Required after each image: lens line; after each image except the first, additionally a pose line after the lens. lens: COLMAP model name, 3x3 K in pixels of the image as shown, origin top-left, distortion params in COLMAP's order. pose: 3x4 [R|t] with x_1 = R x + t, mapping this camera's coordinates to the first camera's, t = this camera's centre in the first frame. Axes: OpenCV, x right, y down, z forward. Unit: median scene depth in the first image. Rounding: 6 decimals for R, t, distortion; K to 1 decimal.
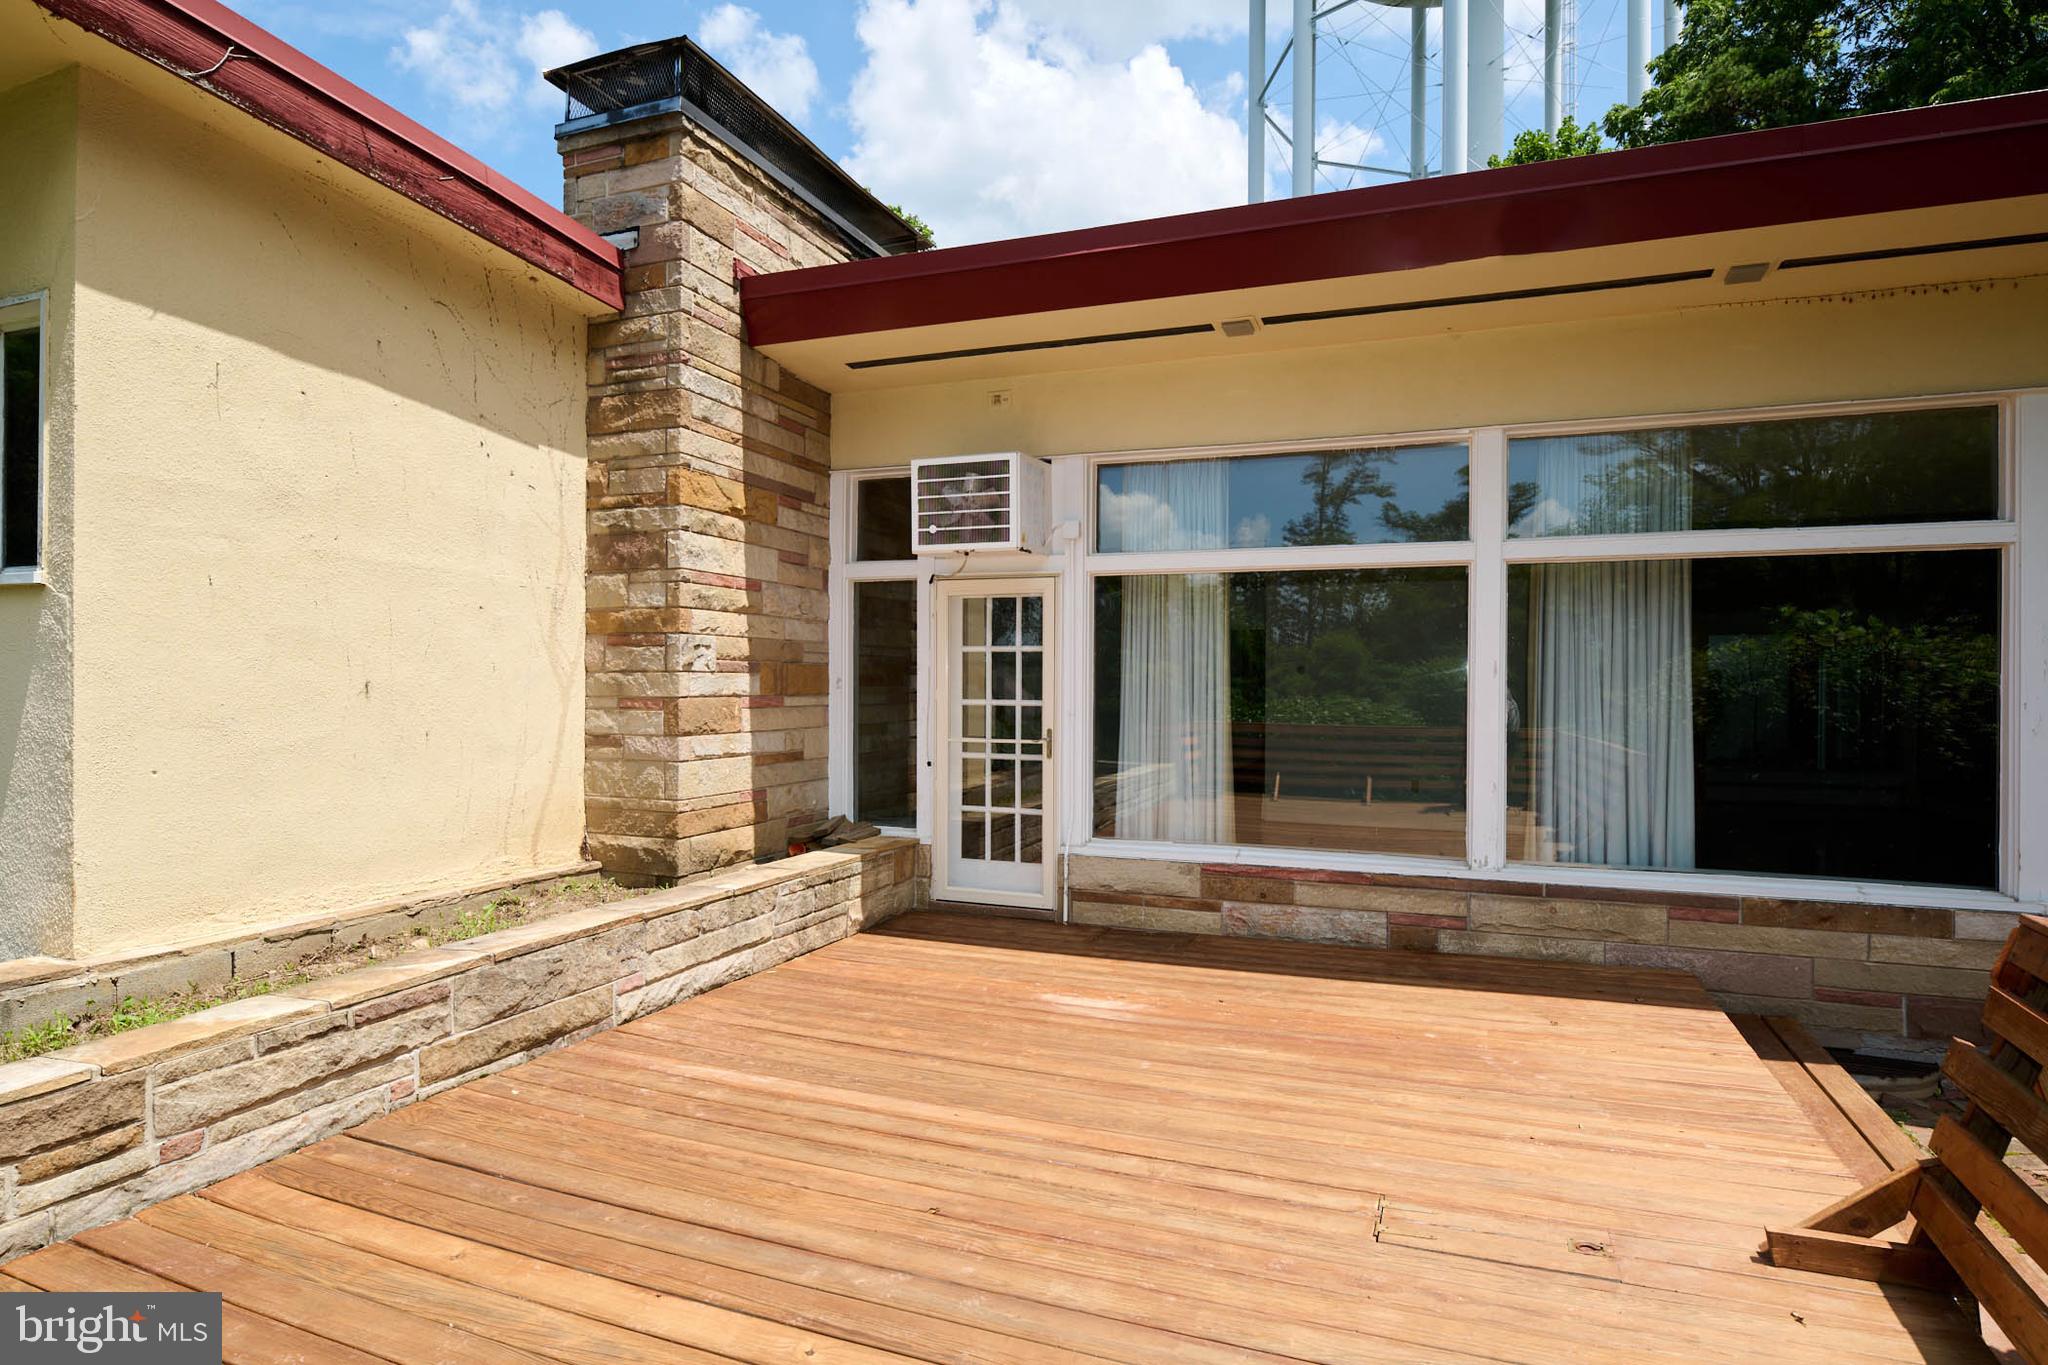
lens RADIAL K [[1119.4, 0, 1030.7], [0, 1119.4, 687.1], [0, 0, 1]] dist [-0.000944, -0.001503]
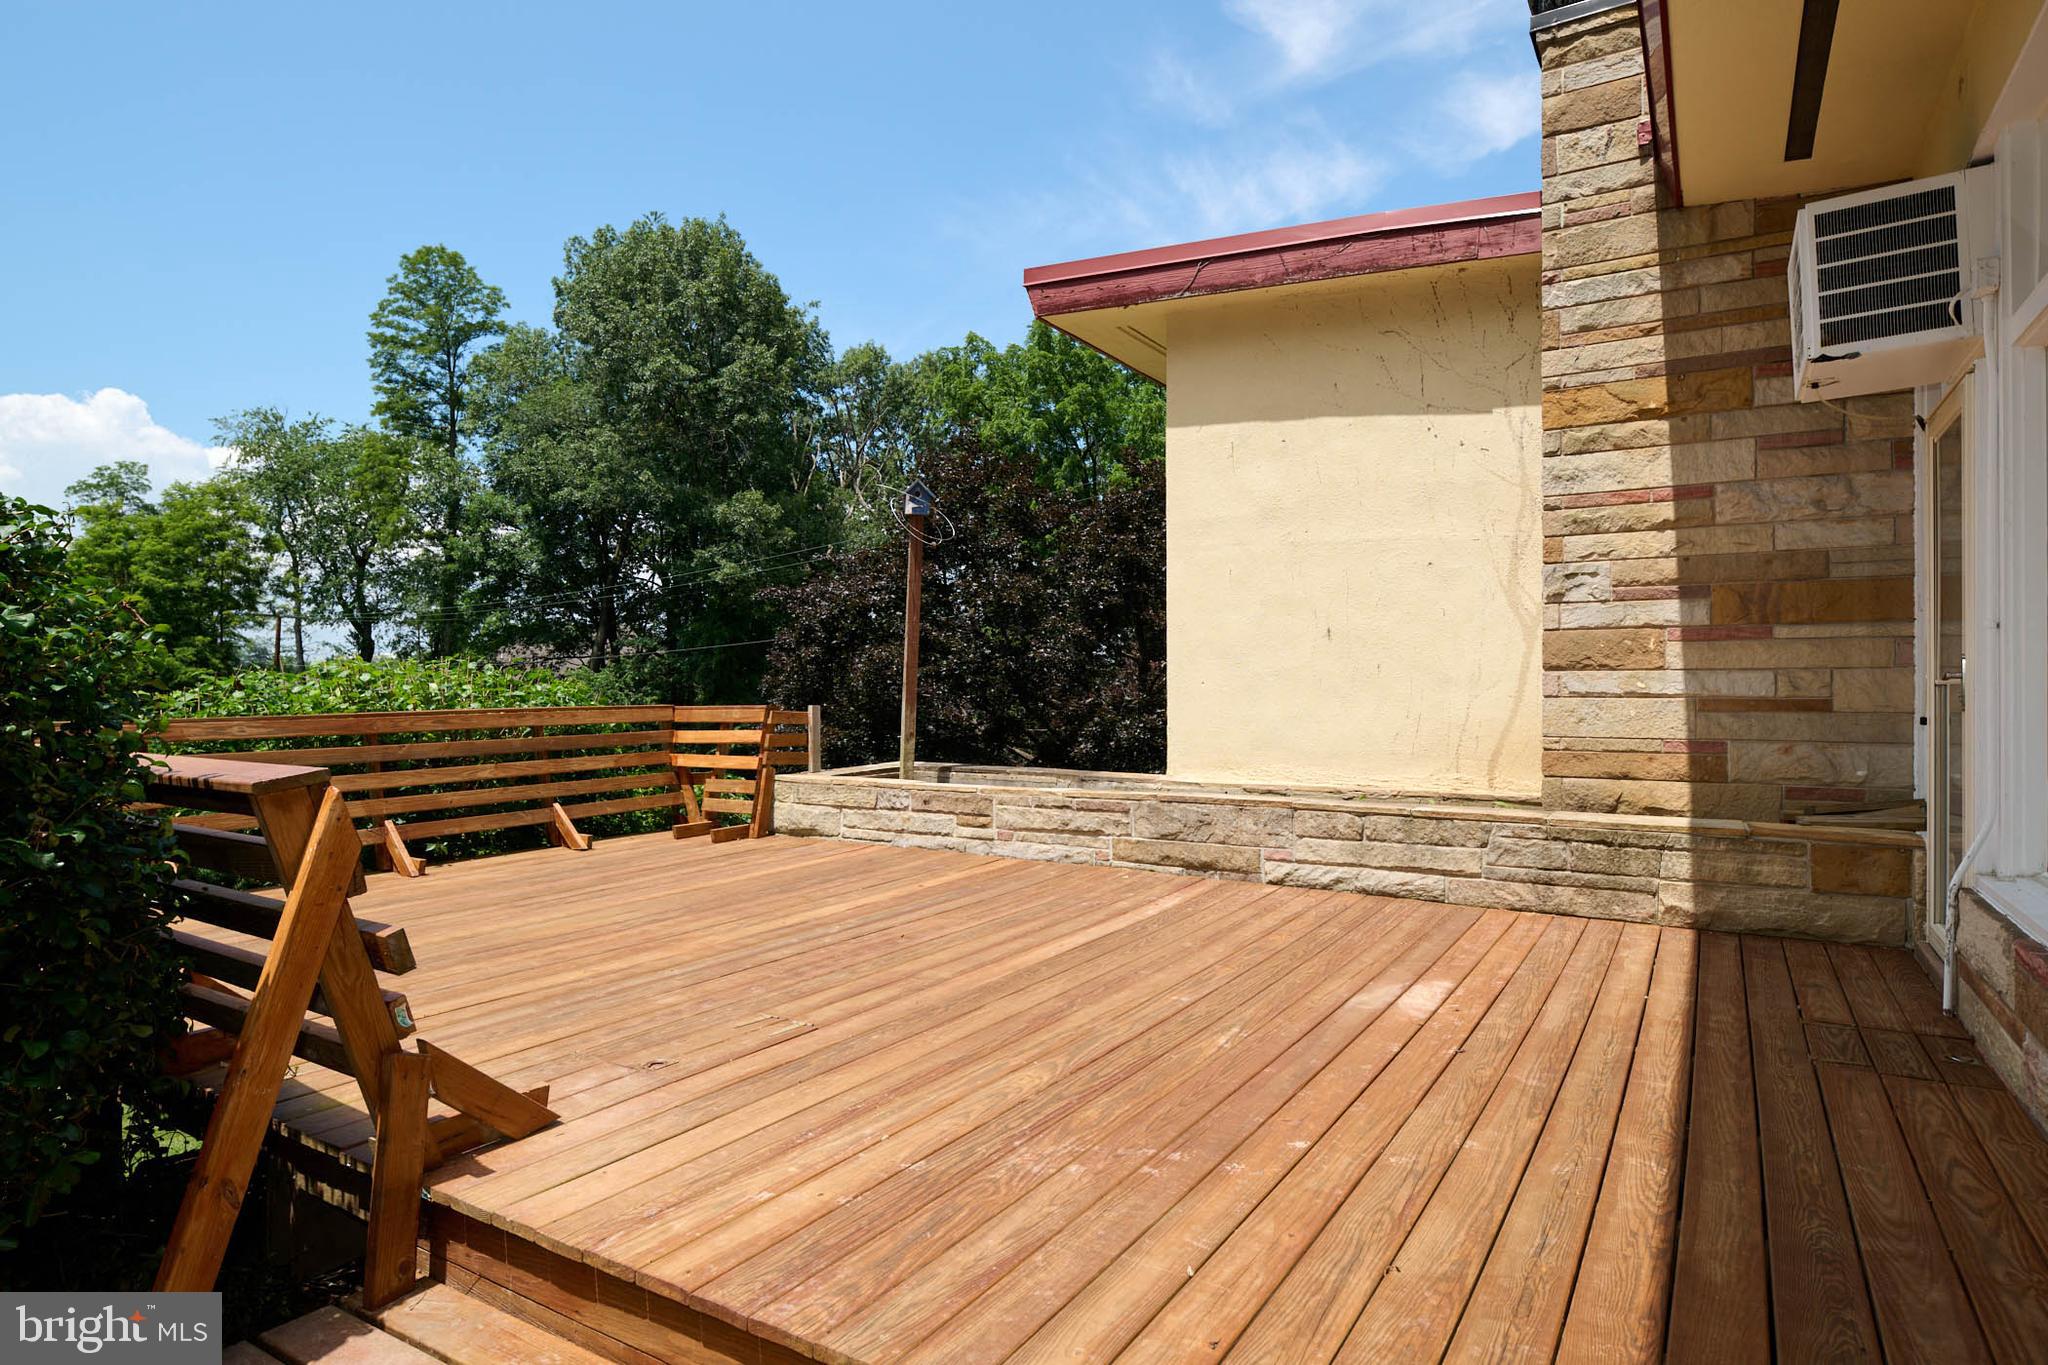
lens RADIAL K [[1119.4, 0, 1030.7], [0, 1119.4, 687.1], [0, 0, 1]] dist [-0.000944, -0.001503]
pose [[-0.184357, -0.004222, -0.982850, 0.722380], [-0.002974, 0.999989, -0.003737, 0.063558], [0.982855, 0.002234, -0.184367, 0.743990]]
